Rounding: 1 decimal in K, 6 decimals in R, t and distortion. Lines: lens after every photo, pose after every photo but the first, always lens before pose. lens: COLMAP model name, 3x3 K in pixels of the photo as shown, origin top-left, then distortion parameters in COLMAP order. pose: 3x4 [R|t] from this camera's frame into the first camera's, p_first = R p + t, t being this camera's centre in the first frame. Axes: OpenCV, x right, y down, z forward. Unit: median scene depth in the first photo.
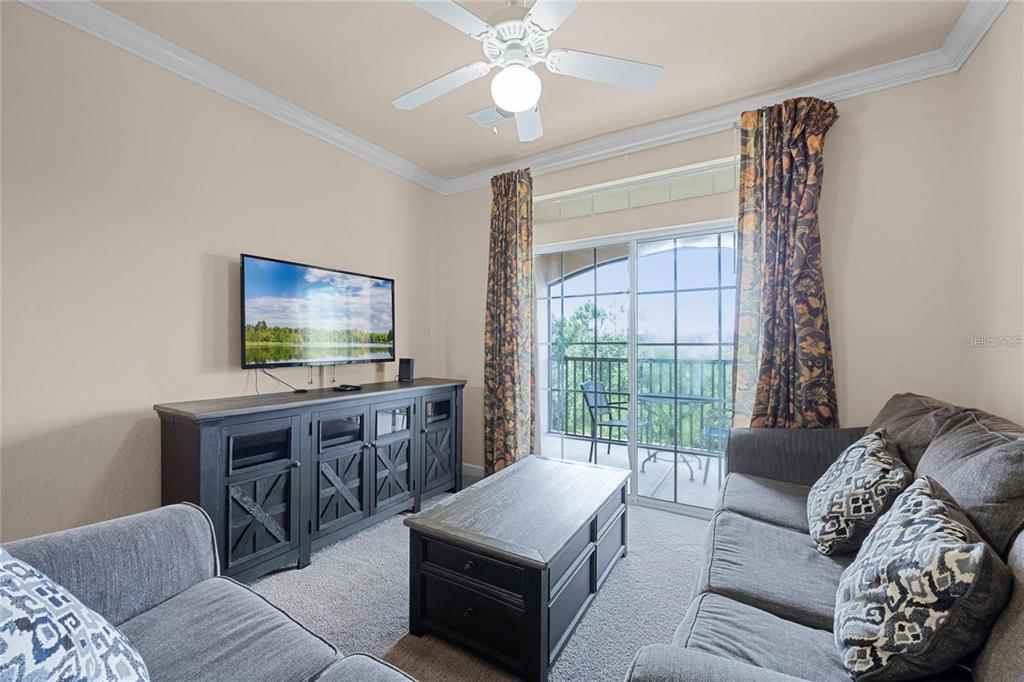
lens RADIAL K [[412.3, 0, 509.6], [0, 412.3, 336.2], [0, 0, 1]] dist [-0.001092, 0.000232]
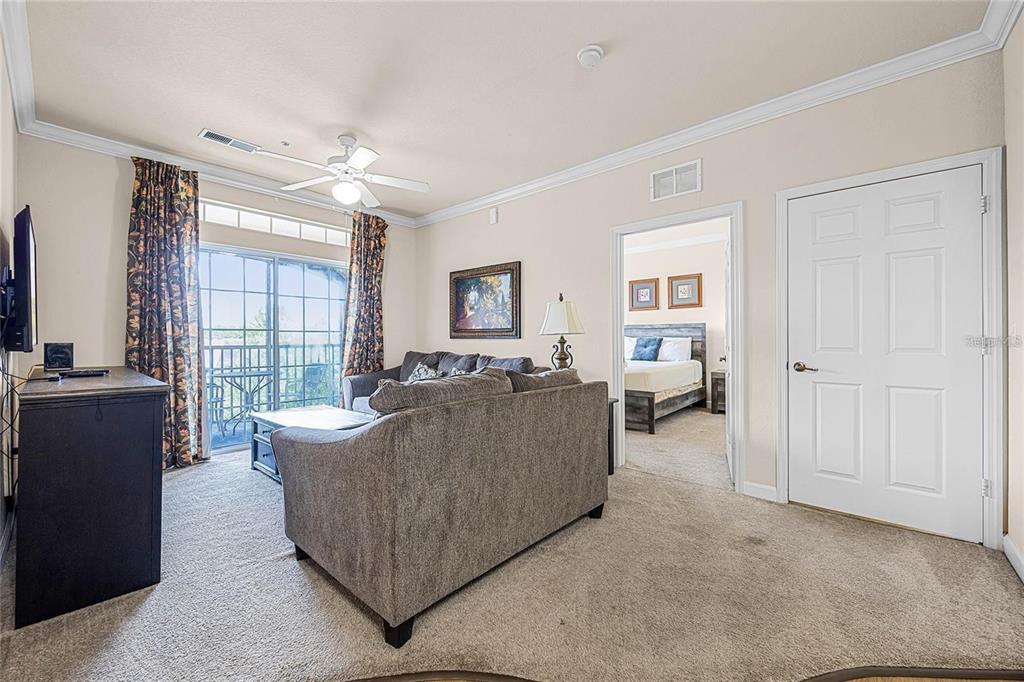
lens RADIAL K [[412.3, 0, 509.6], [0, 412.3, 336.2], [0, 0, 1]] dist [-0.001092, 0.000232]
pose [[0.174013, 0.007110, 0.984718, -1.238183], [-0.015845, 0.999865, -0.004420, 0.039889], [-0.984616, -0.014834, 0.174102, -0.051727]]
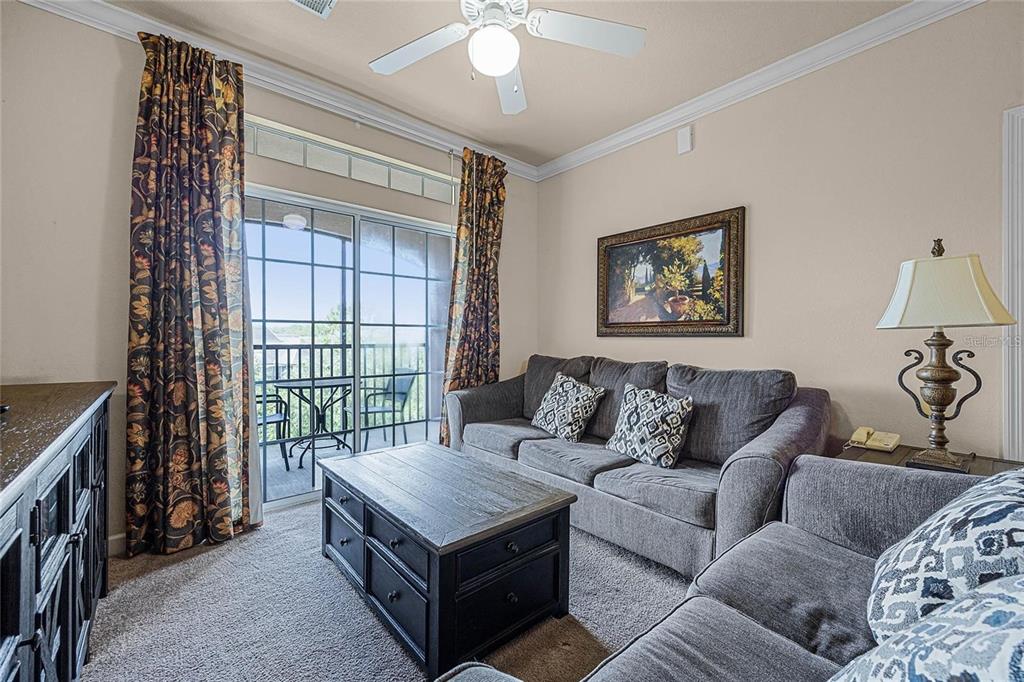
lens RADIAL K [[412.3, 0, 509.6], [0, 412.3, 336.2], [0, 0, 1]] dist [-0.001092, 0.000232]
pose [[0.304855, 0.006325, 0.952378, -0.649151], [-0.019545, 0.999809, -0.000383, 0.052401], [-0.952198, -0.018497, 0.304920, 0.477579]]
